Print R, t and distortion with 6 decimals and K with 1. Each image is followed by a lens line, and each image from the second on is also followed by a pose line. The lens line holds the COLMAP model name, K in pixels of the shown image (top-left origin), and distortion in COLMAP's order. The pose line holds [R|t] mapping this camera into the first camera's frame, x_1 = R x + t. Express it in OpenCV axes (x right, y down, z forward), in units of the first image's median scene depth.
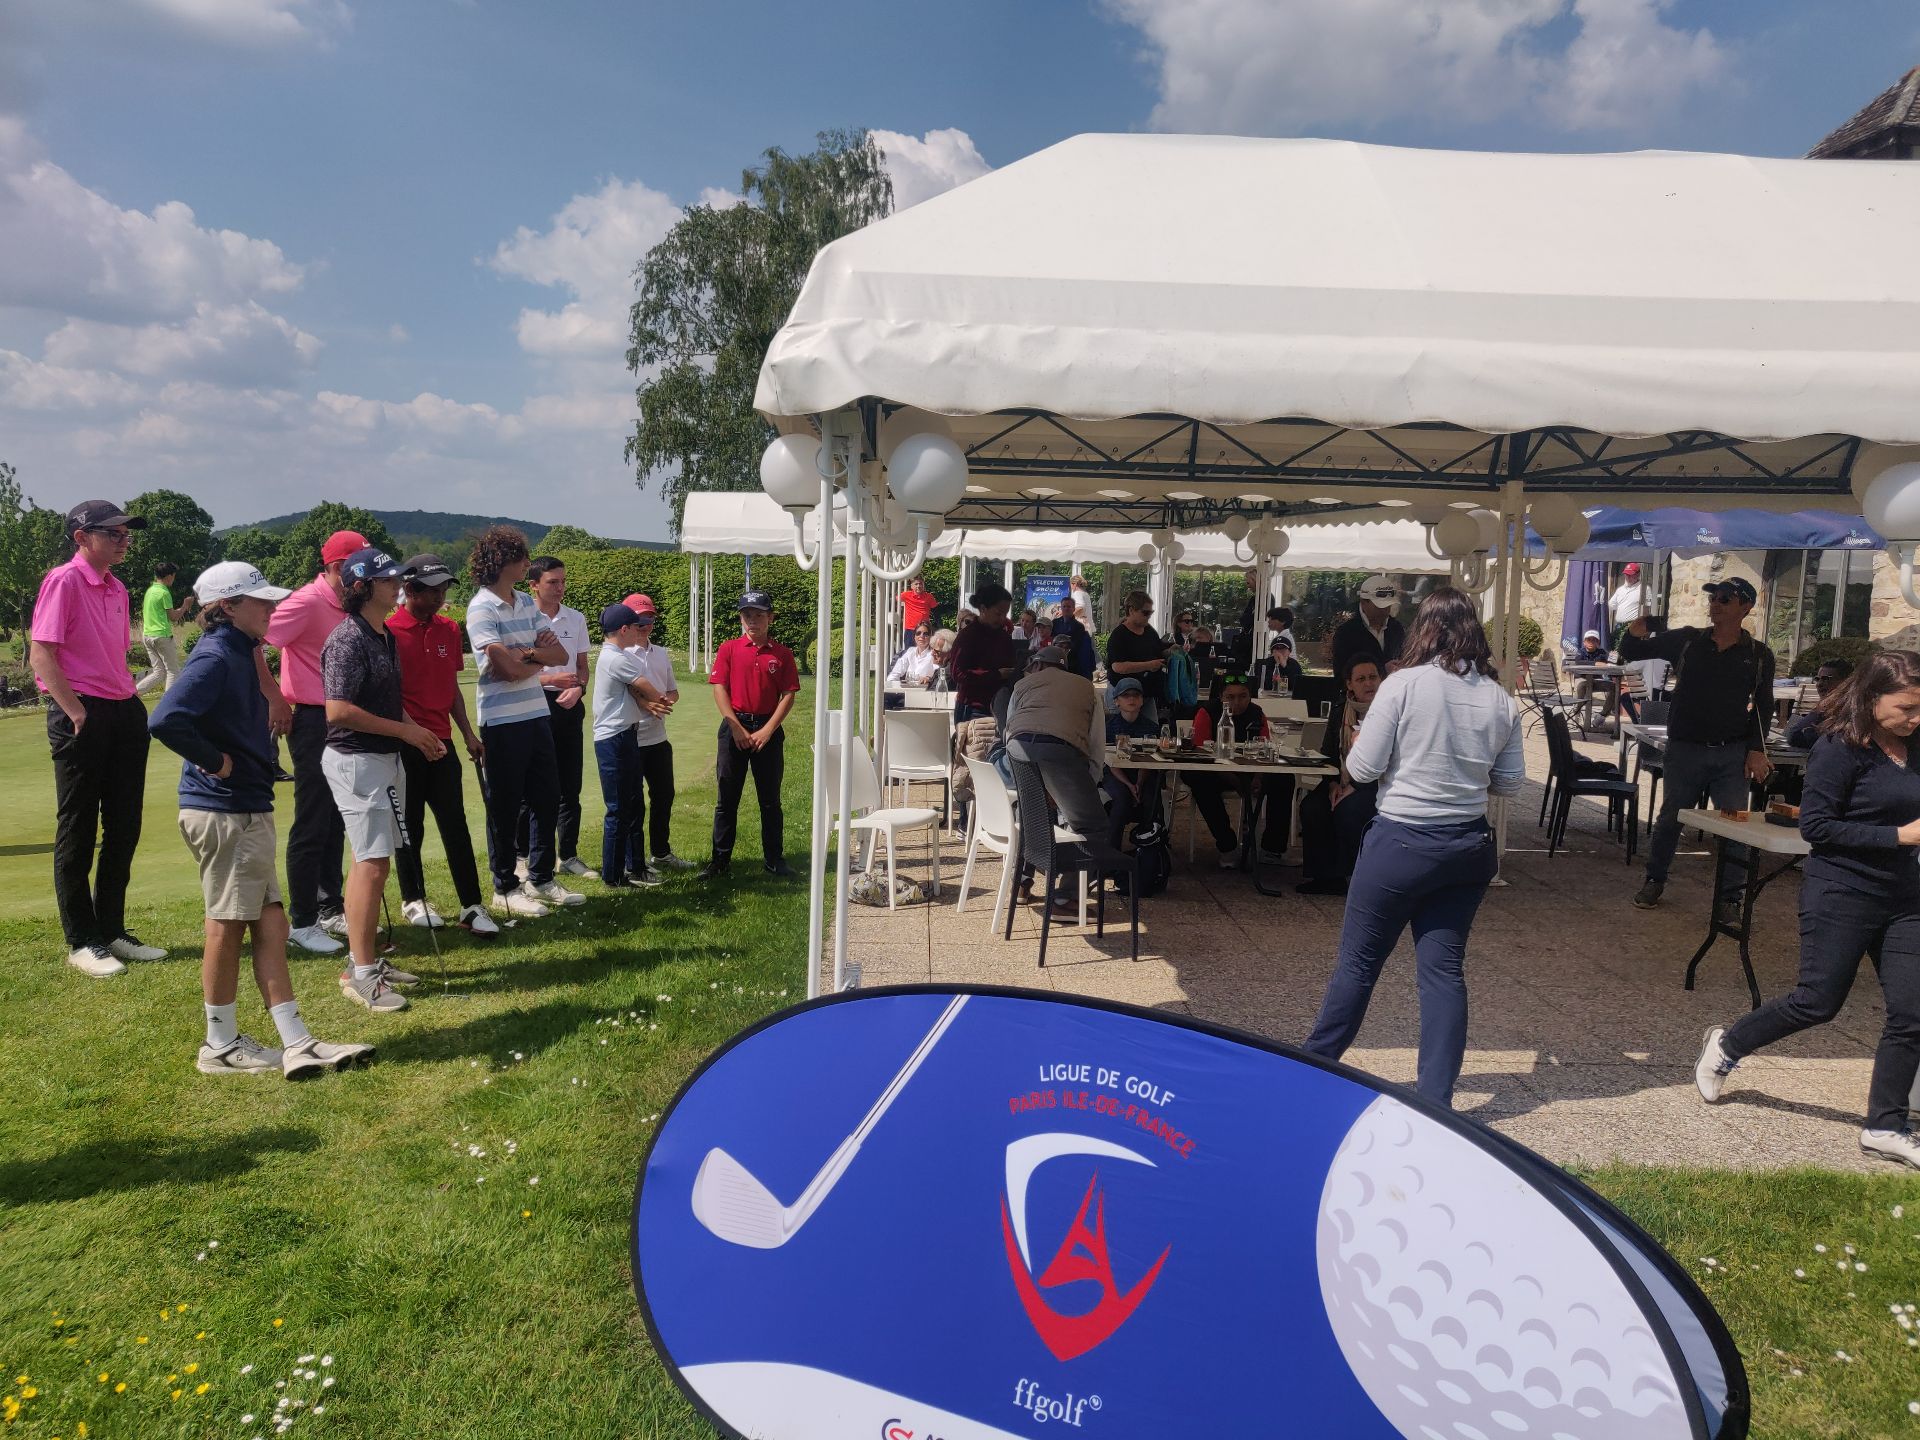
lens RADIAL K [[1478.9, 0, 930.9], [0, 1478.9, 707.1], [0, 0, 1]] dist [-0.031703, 0.079266]
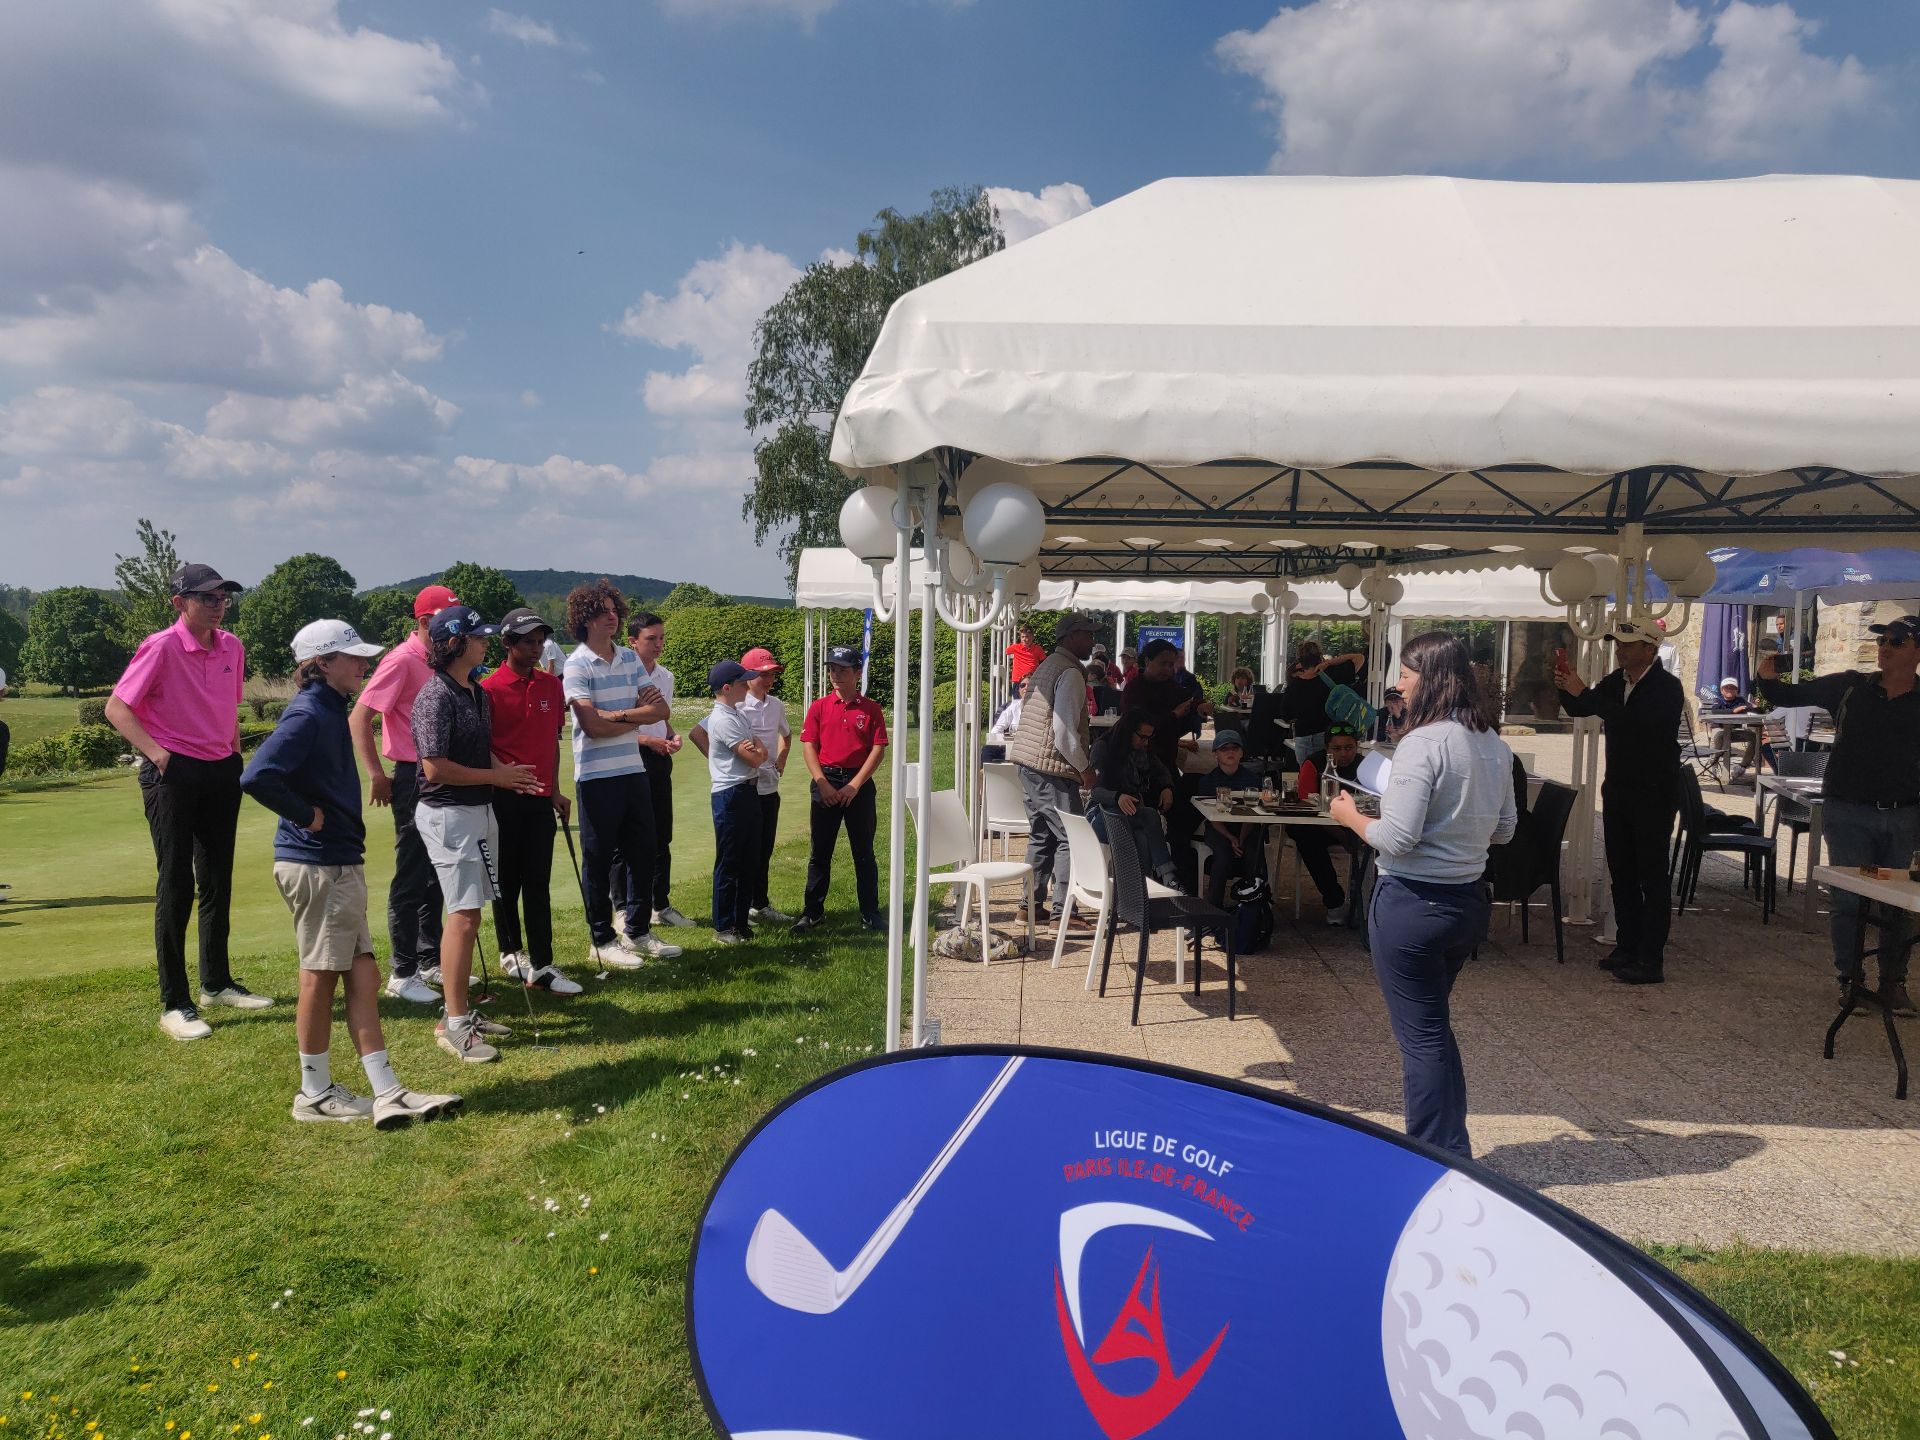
lens RADIAL K [[1473.0, 0, 941.0], [0, 1473.0, 729.9], [0, 0, 1]] dist [-0.031210, 0.082201]
pose [[0.996906, -0.004137, -0.078497, 0.022154], [0.002541, 0.999788, -0.020416, -0.000126], [0.078565, 0.020153, 0.996705, 0.012724]]
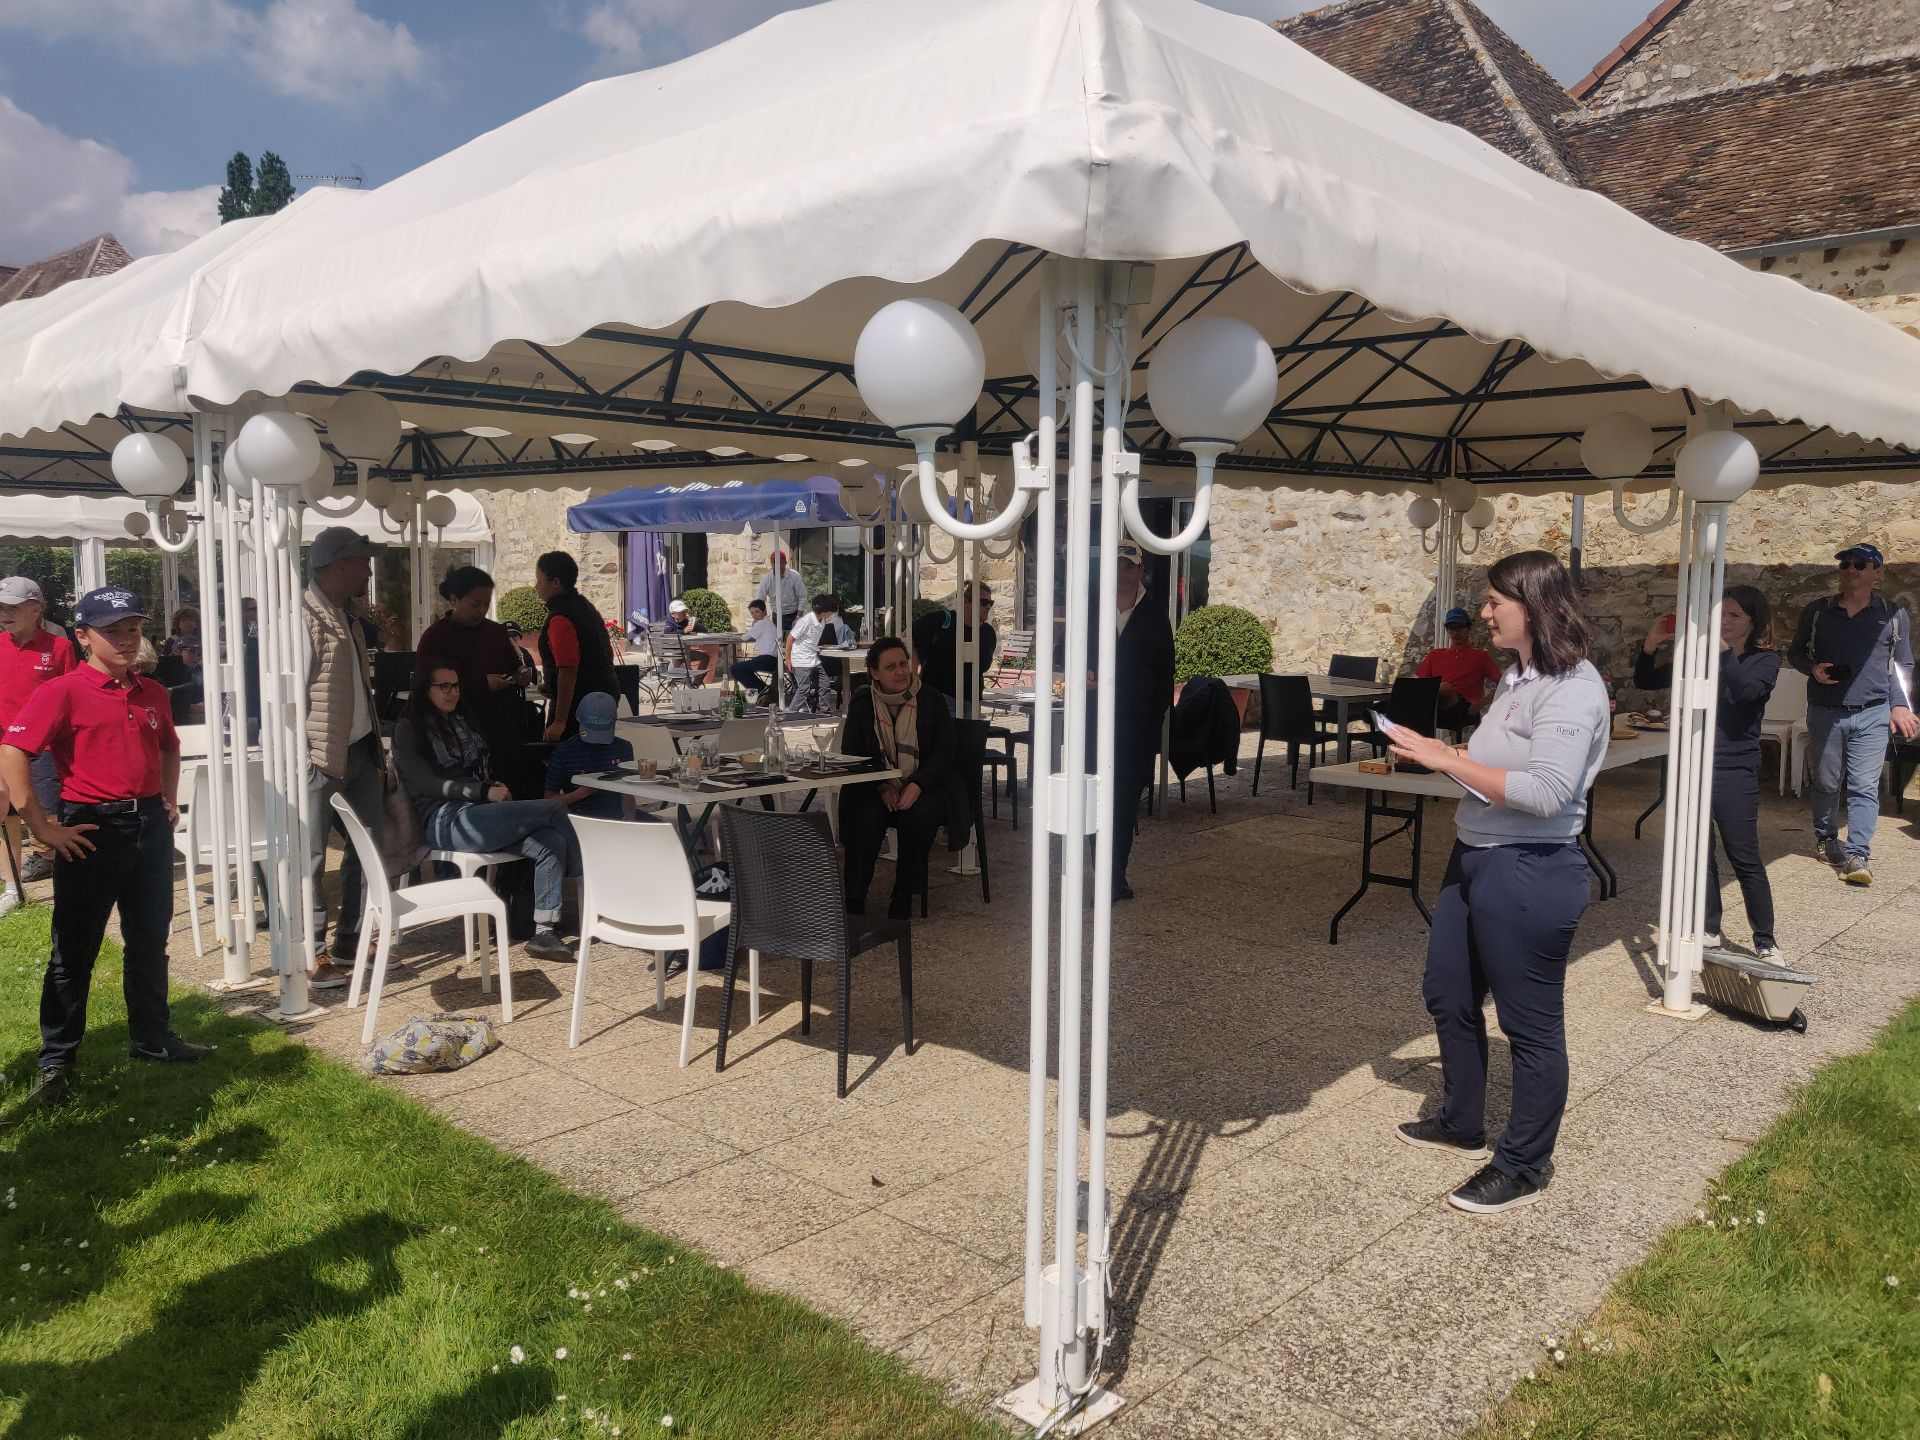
lens RADIAL K [[1473.0, 0, 941.0], [0, 1473.0, 729.9], [0, 0, 1]] dist [-0.031210, 0.082201]
pose [[0.697494, -0.099526, 0.709646, -0.329238], [0.075544, 0.995002, 0.065295, -0.037873], [-0.712598, 0.008066, 0.701526, 0.401750]]
